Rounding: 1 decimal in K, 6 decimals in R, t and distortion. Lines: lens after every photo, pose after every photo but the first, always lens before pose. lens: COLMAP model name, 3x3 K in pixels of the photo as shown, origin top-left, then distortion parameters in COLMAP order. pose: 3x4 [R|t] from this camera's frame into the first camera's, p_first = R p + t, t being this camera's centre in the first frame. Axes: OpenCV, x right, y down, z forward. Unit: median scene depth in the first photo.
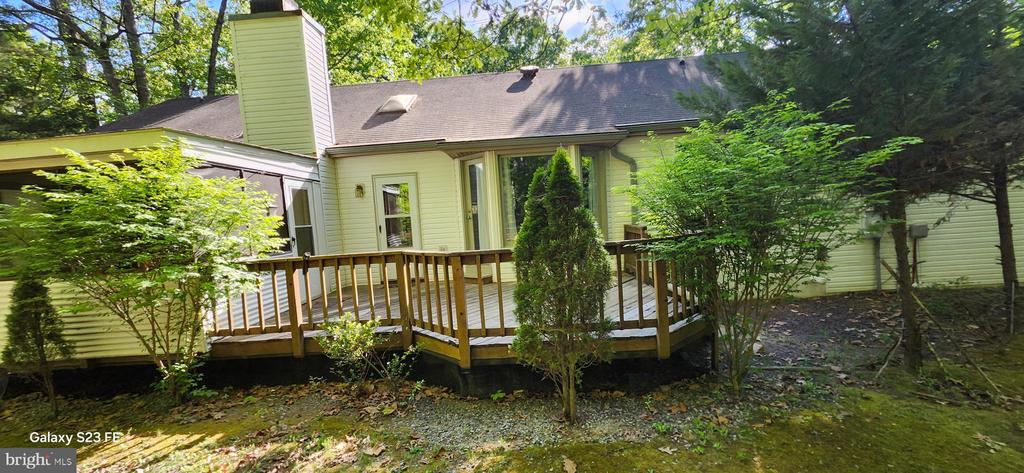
lens RADIAL K [[370.9, 0, 512.0], [0, 370.9, 236.5], [0, 0, 1]] dist [0.000817, -0.000096]
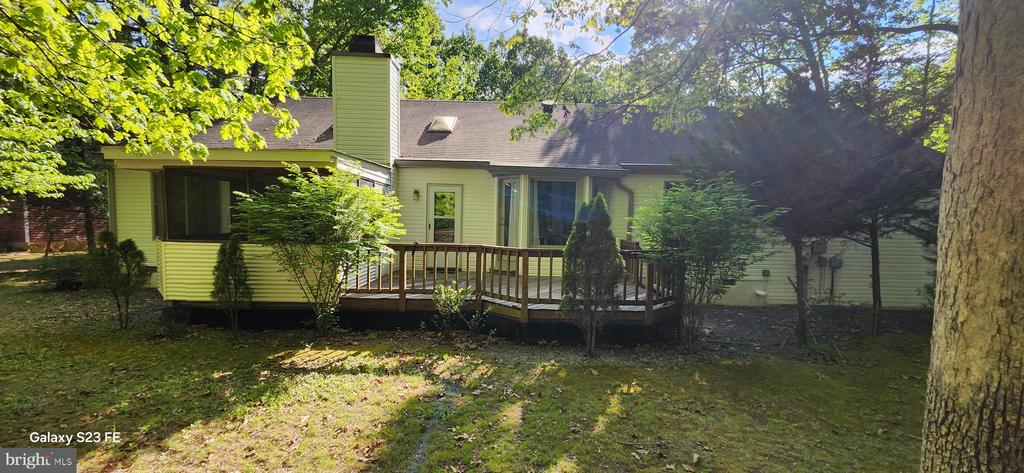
lens RADIAL K [[362.5, 0, 512.0], [0, 362.5, 236.5], [0, 0, 1]] dist [-0.009614, 0.000035]
pose [[0.995783, 0.084144, 0.036555, -0.222743], [-0.083698, 0.996399, -0.013570, 0.013165], [-0.037565, 0.010453, 0.999239, -0.454134]]
